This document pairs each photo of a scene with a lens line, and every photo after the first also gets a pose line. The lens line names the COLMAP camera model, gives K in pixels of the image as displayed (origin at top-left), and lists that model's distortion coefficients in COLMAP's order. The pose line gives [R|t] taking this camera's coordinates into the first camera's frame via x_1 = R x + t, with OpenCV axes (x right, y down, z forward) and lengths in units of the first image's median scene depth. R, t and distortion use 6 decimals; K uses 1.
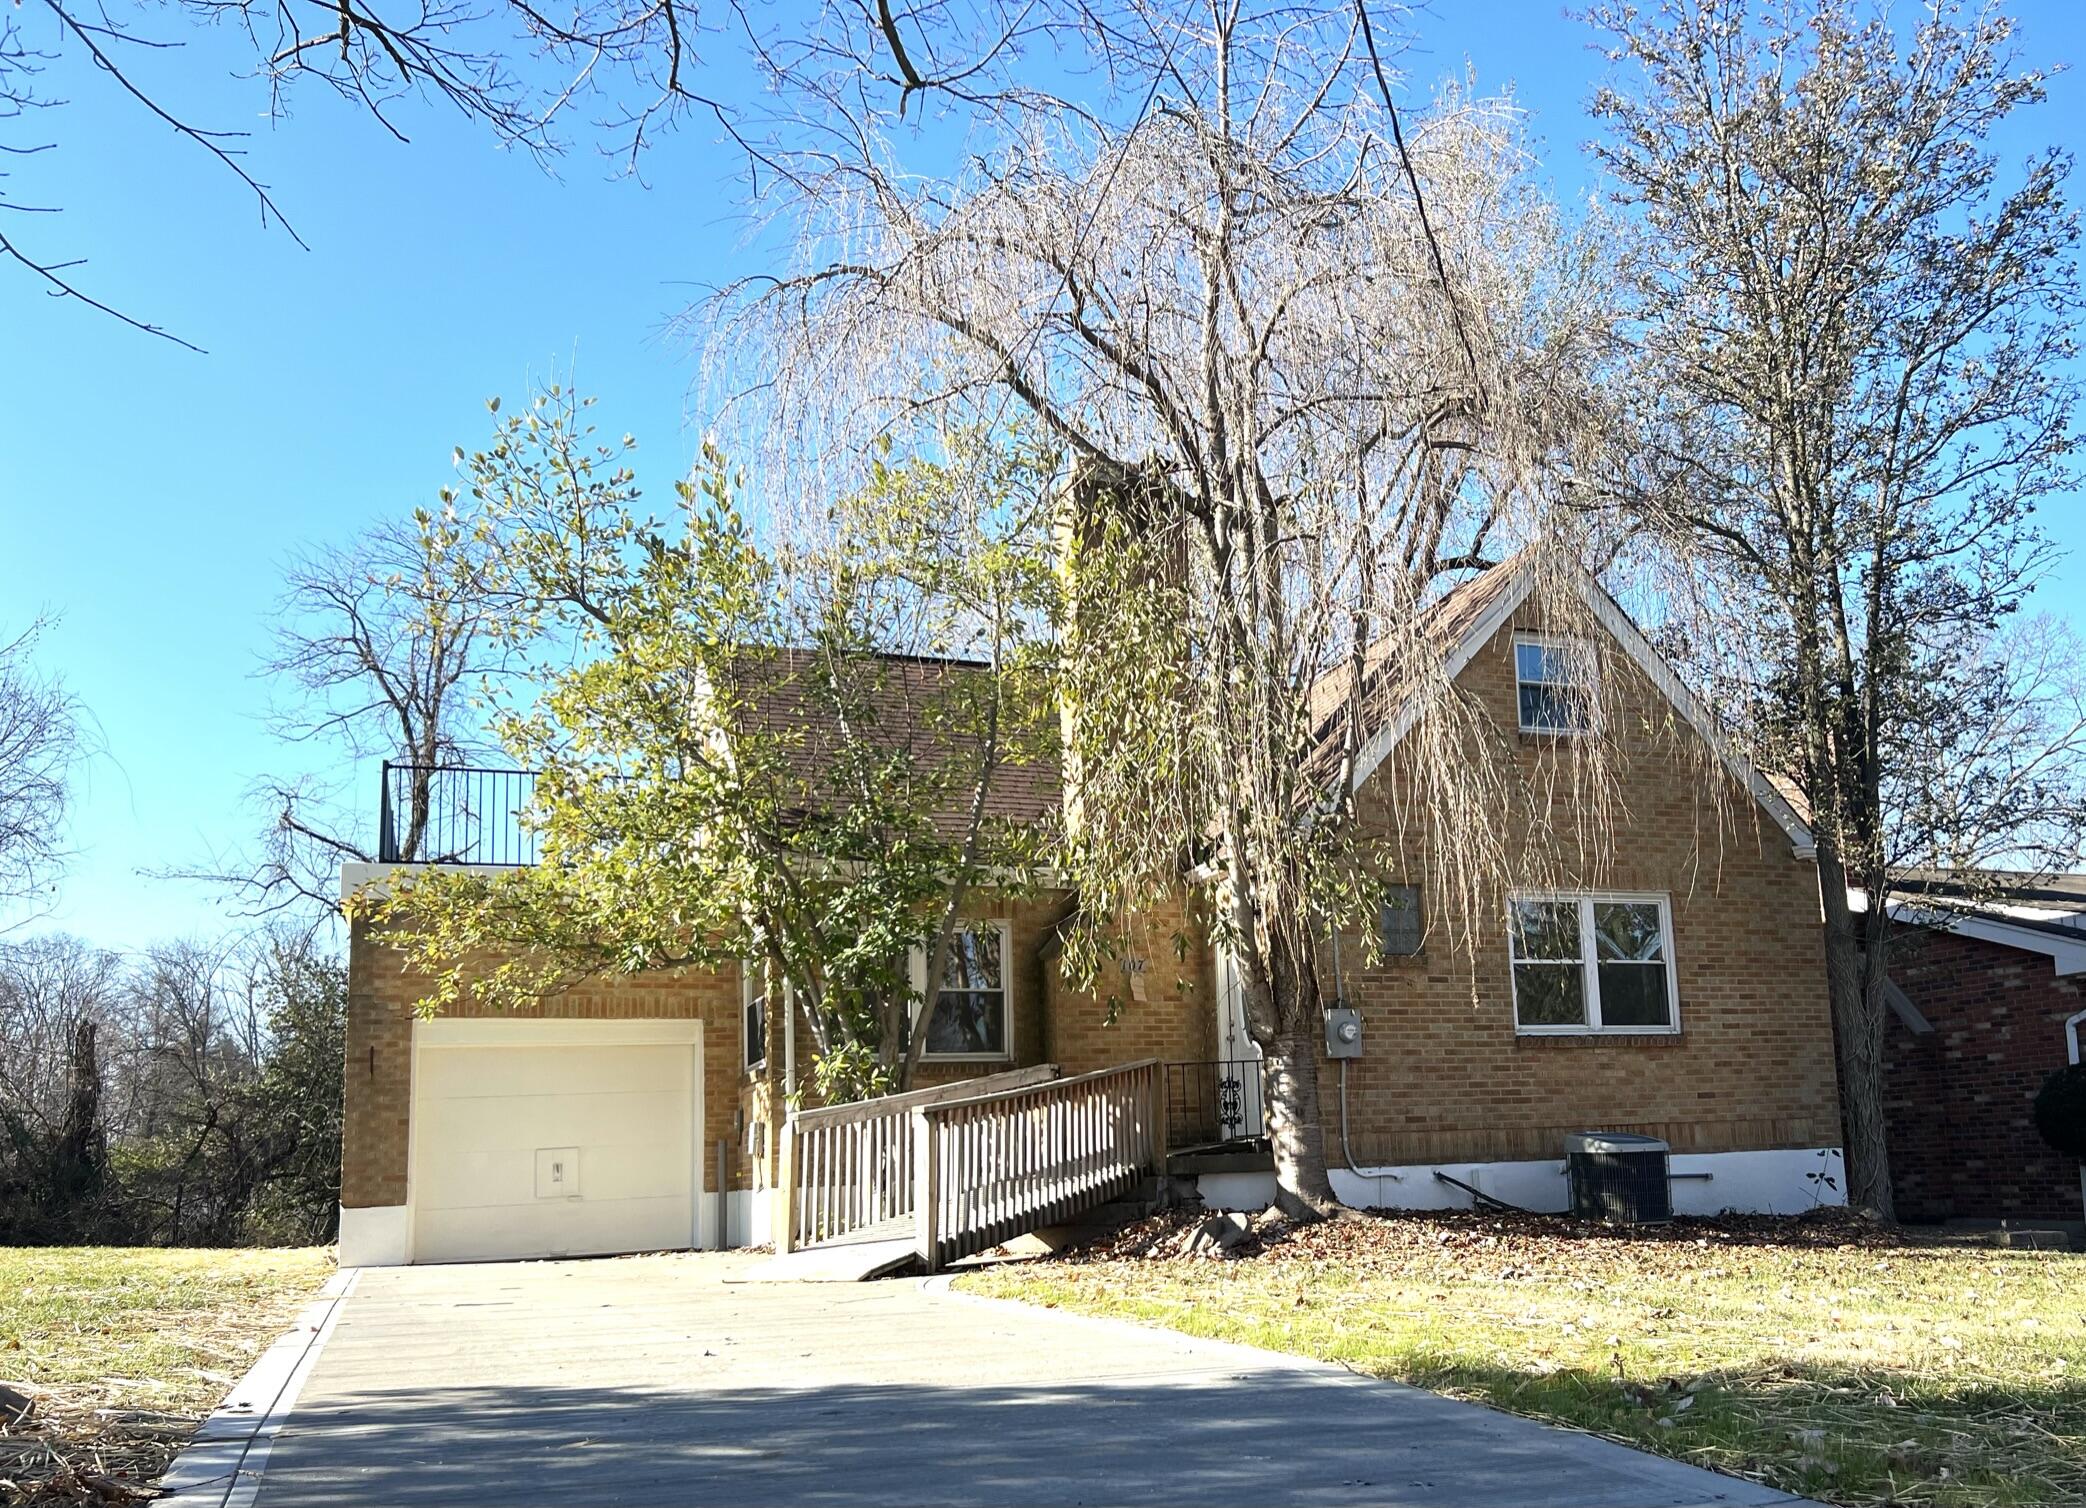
lens RADIAL K [[1940.5, 0, 1043.0], [0, 1940.5, 754.0], [0, 0, 1]] dist [0.062532, -0.004029]
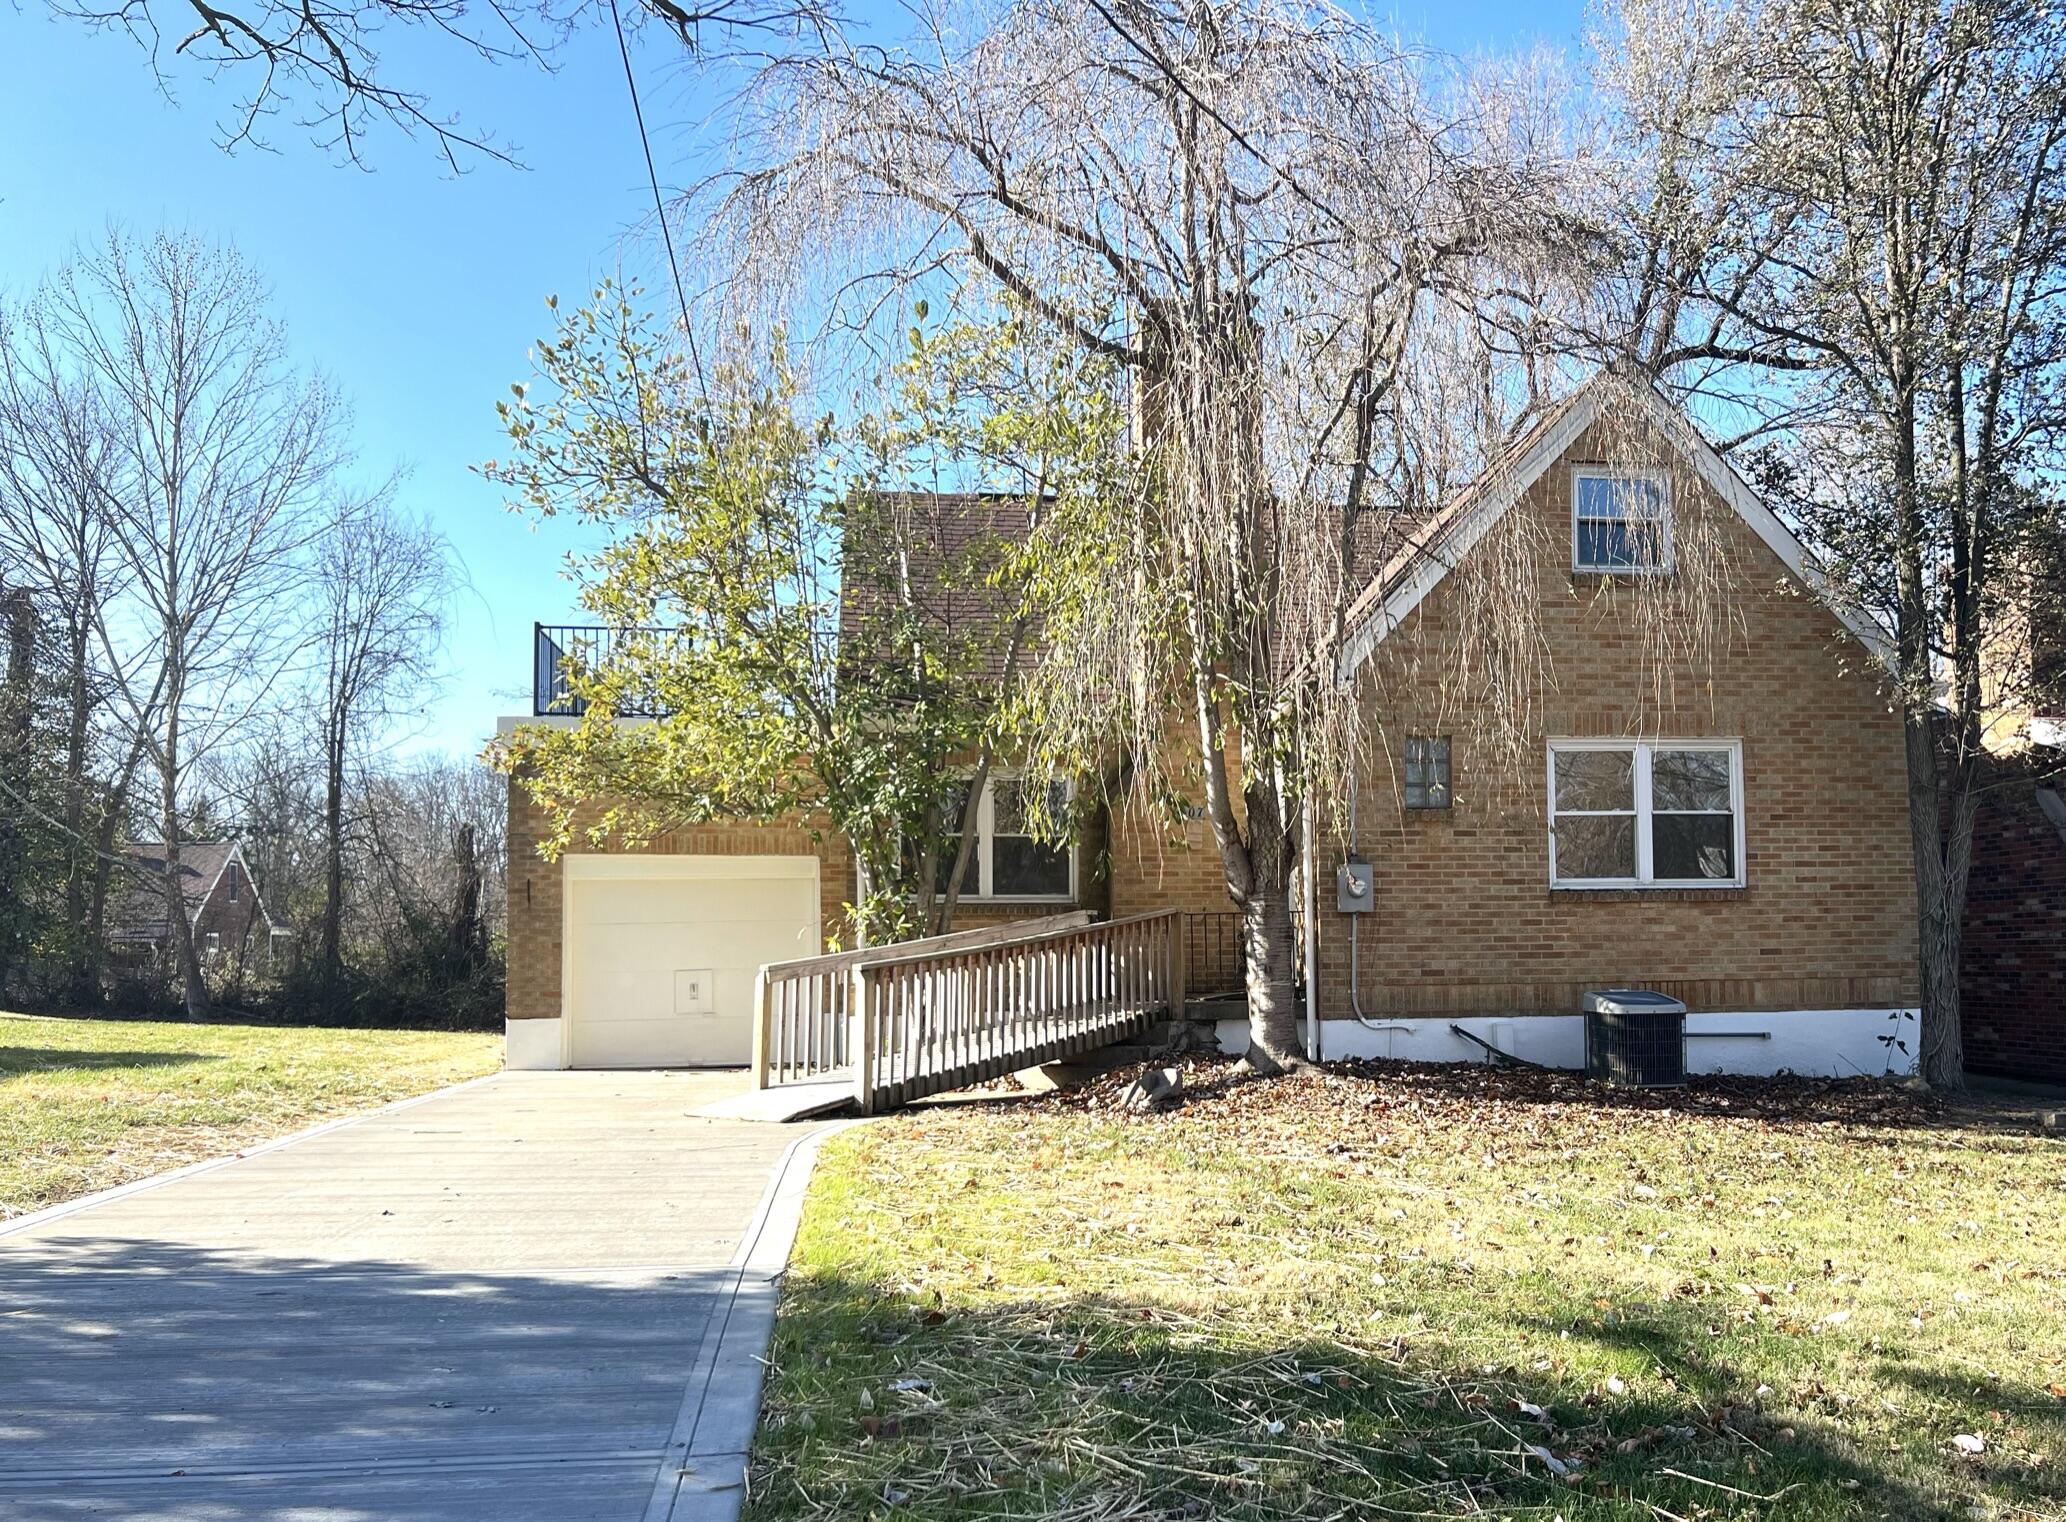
lens RADIAL K [[1974.5, 0, 1033.0], [0, 1974.5, 761.0], [0, 0, 1]] dist [0.055512, -0.011940]
pose [[0.962685, -0.002528, -0.270612, 0.261910], [0.036087, 0.992226, 0.119106, -0.046593], [0.268207, -0.124427, 0.955292, -0.007491]]
